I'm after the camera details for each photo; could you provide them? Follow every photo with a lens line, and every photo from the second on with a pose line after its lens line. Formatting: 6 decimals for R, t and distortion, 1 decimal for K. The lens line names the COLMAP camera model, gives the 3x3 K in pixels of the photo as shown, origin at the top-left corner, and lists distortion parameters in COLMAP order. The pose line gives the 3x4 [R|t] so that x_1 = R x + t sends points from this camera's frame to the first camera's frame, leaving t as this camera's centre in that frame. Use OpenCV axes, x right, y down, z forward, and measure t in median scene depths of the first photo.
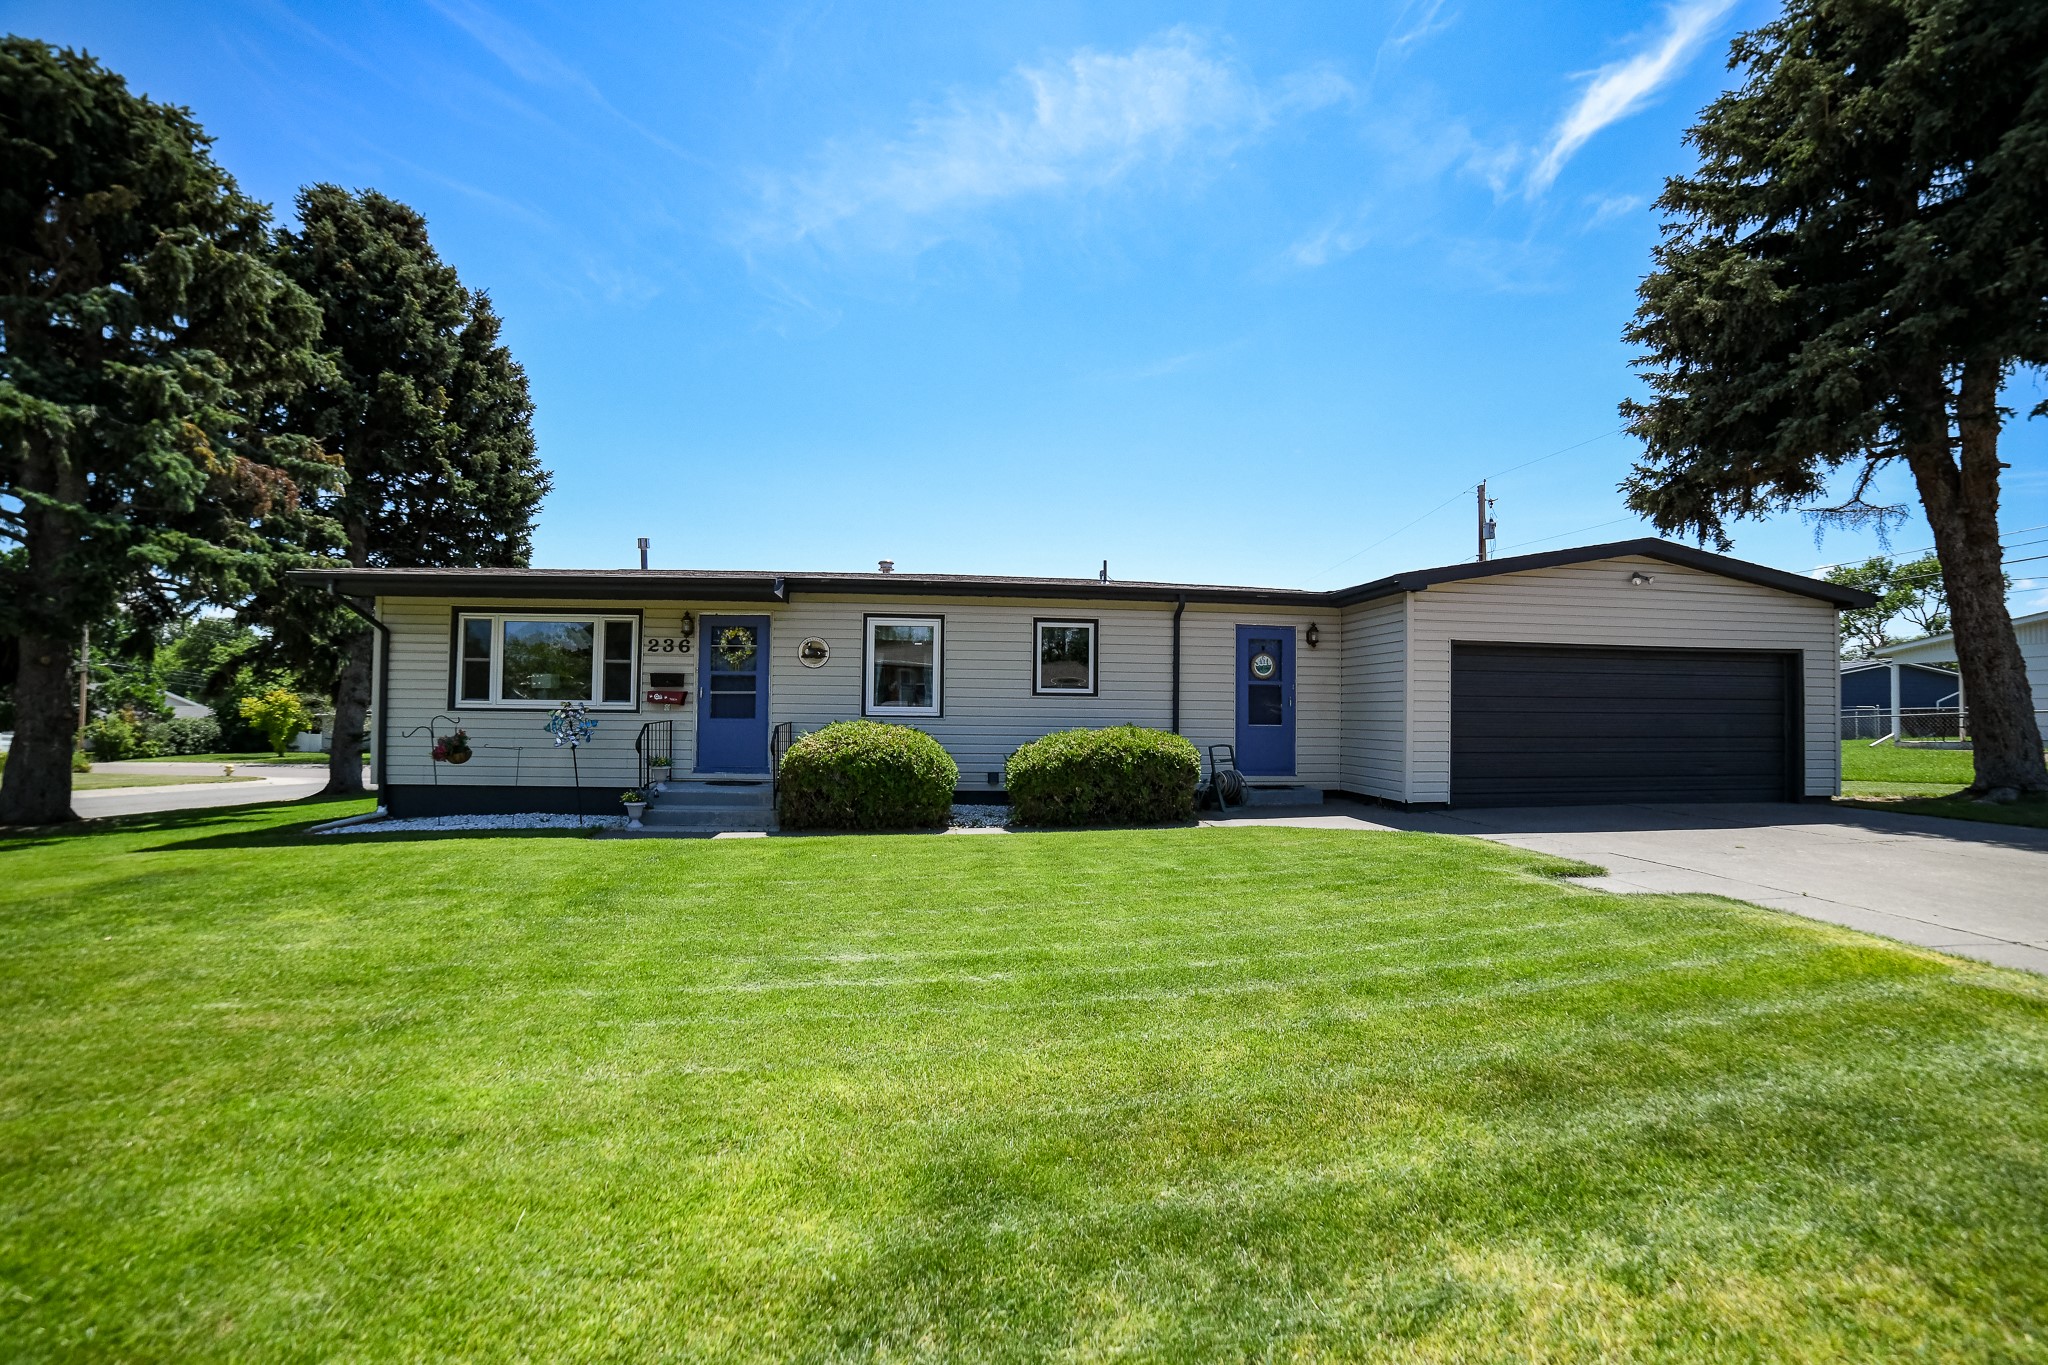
lens RADIAL K [[860.3, 0, 1040.8], [0, 860.3, 692.3], [0, 0, 1]] dist [-0.100615, 0.035393]
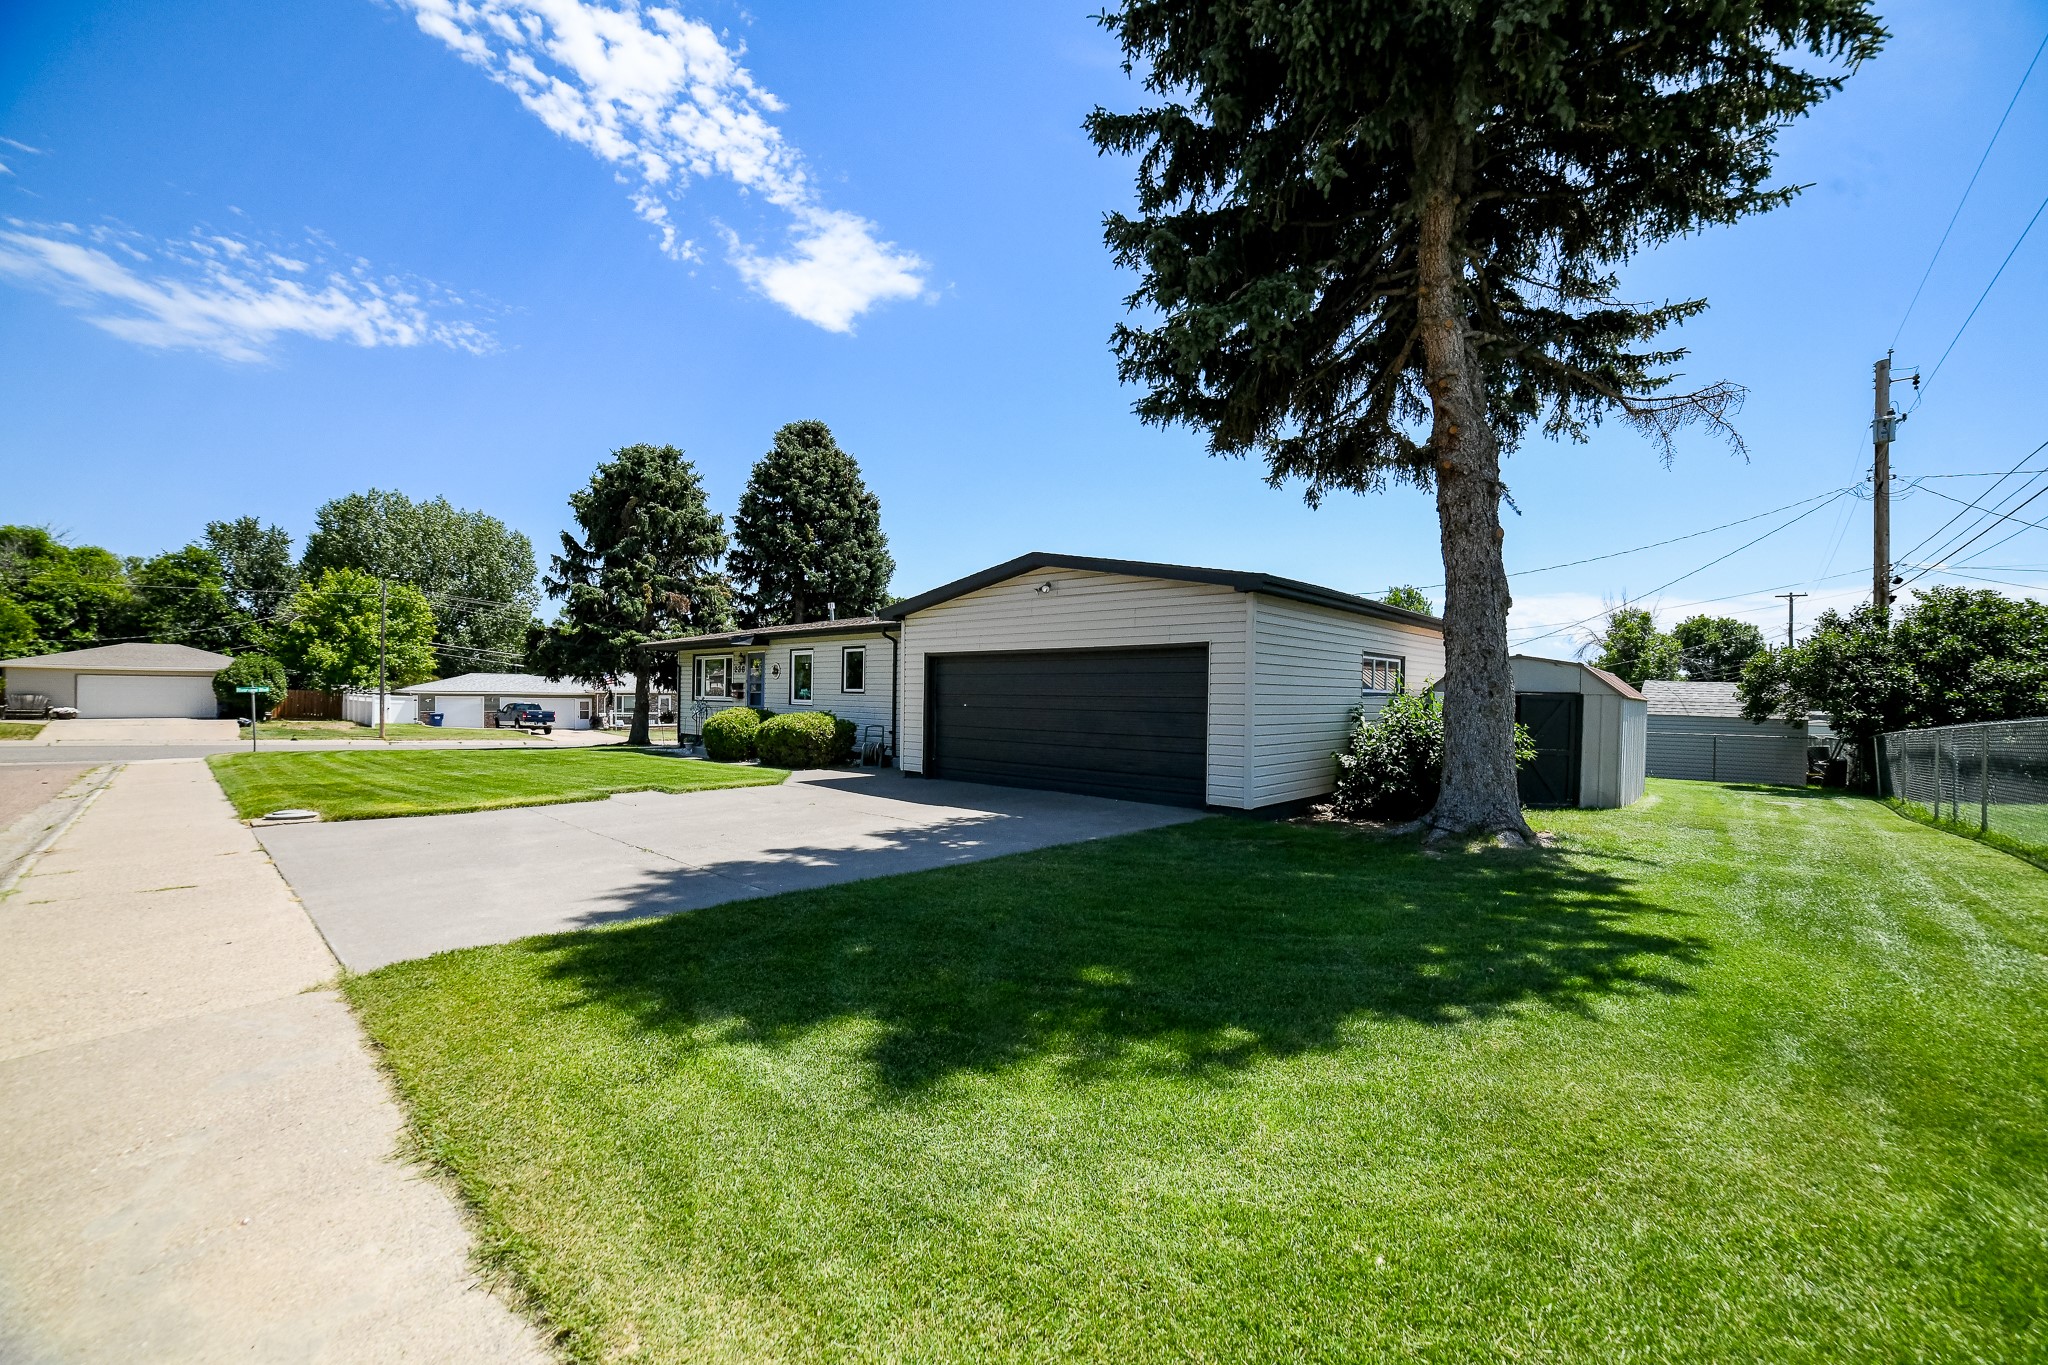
lens RADIAL K [[846.5, 0, 1038.4], [0, 846.5, 692.8], [0, 0, 1]] dist [-0.112110, 0.043925]
pose [[0.647919, -0.001271, -0.761708, 1.511347], [0.014817, 0.999830, 0.010934, -0.009320], [0.761565, -0.018371, 0.647828, 0.240386]]
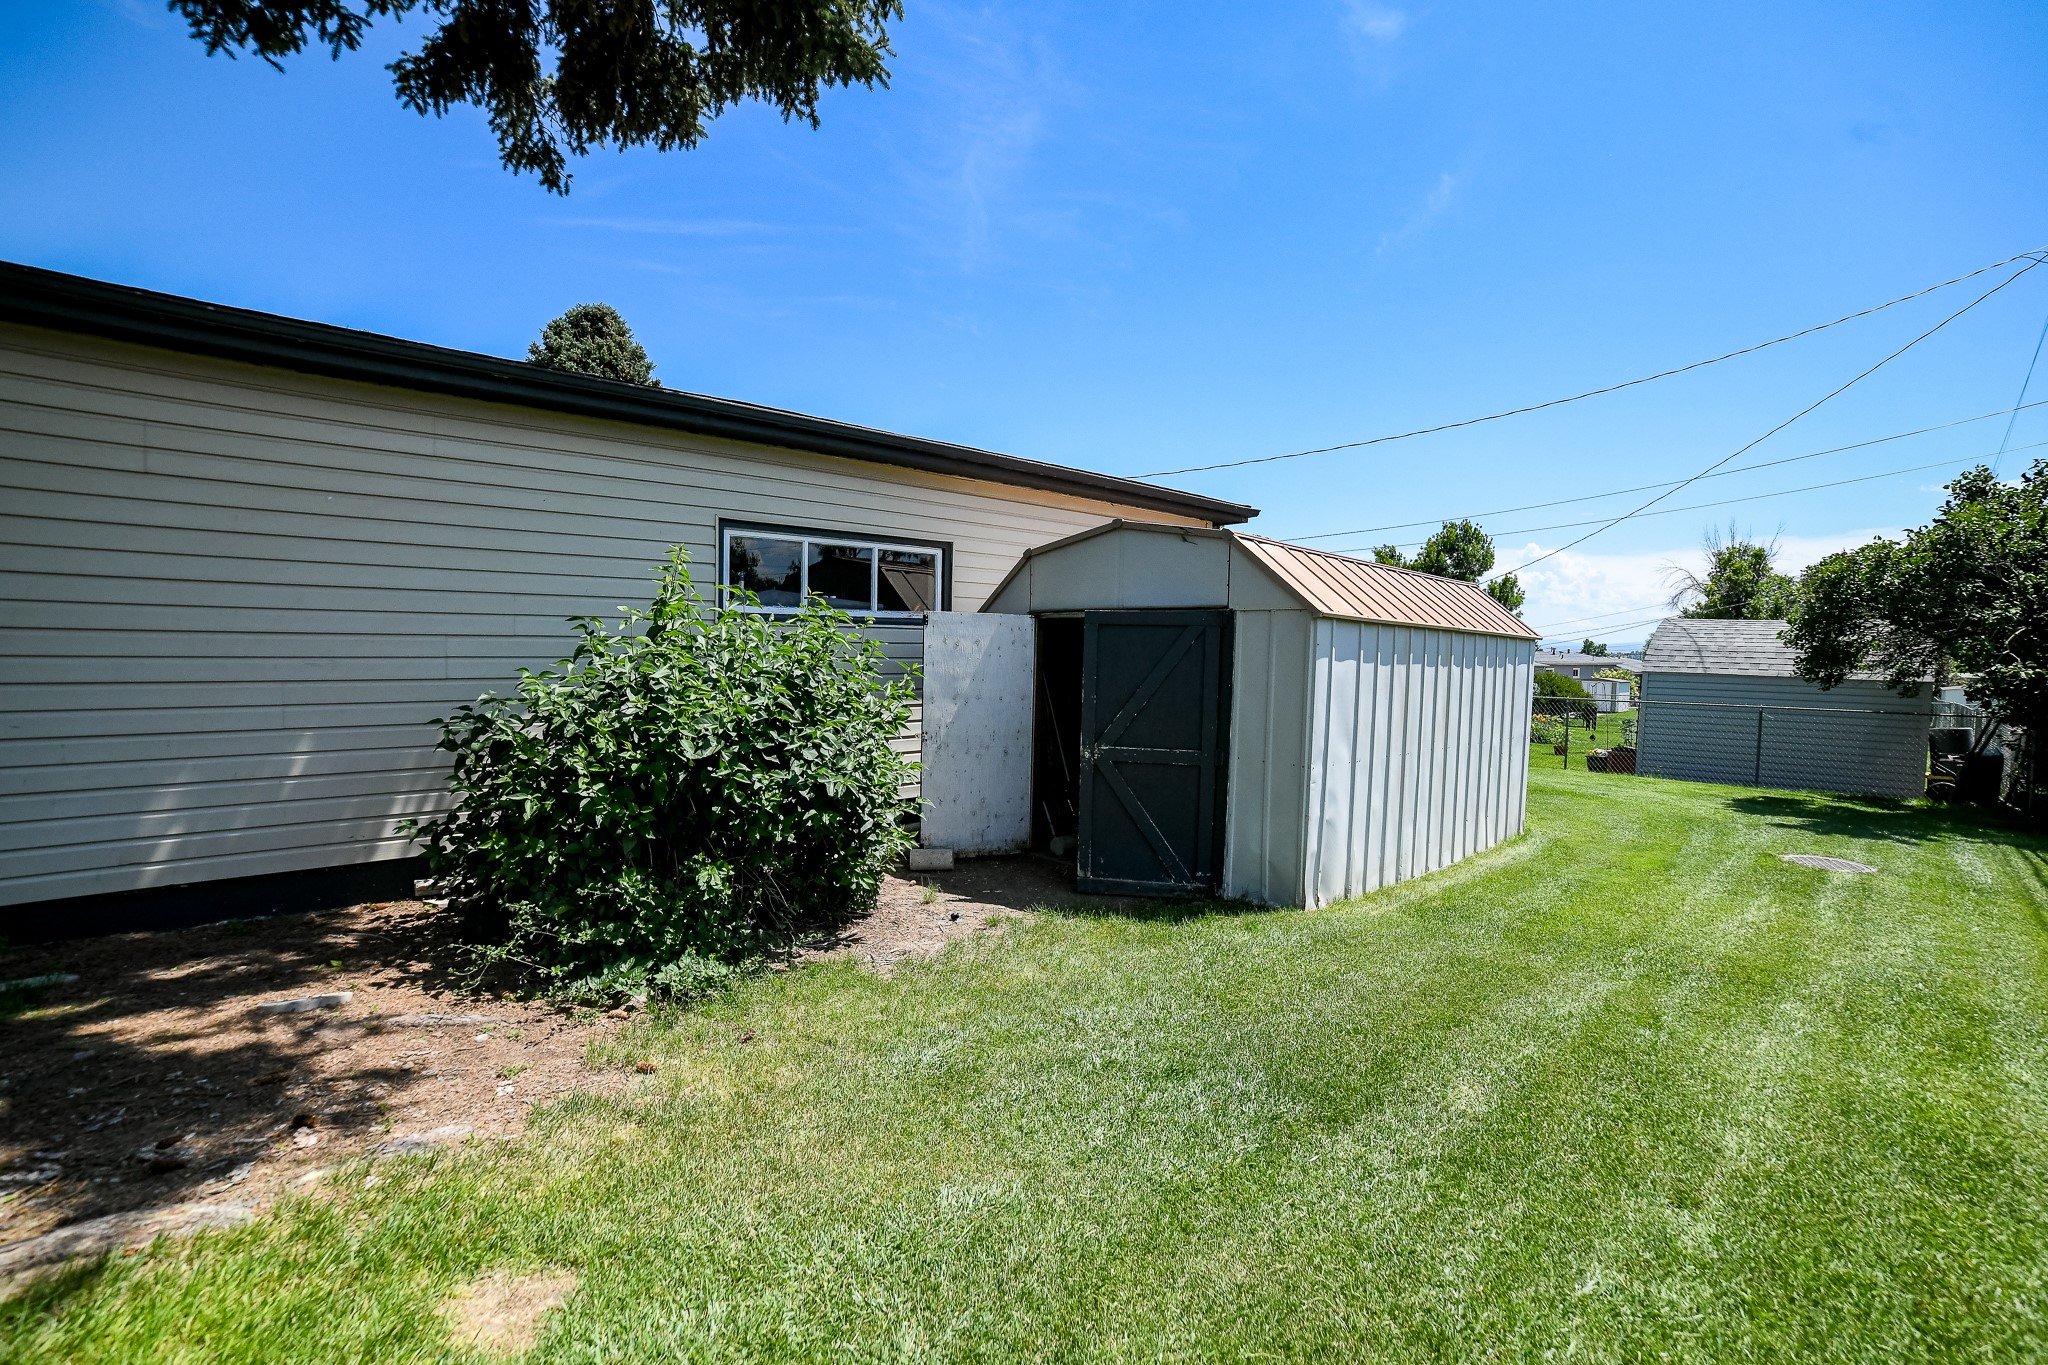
lens RADIAL K [[860.3, 0, 1040.8], [0, 860.3, 692.3], [0, 0, 1]] dist [-0.100615, 0.035393]
pose [[0.569451, 0.041791, -0.820963, 1.470691], [0.014876, 0.998019, 0.061123, 0.031242], [0.821891, -0.047019, 0.567701, 1.213961]]
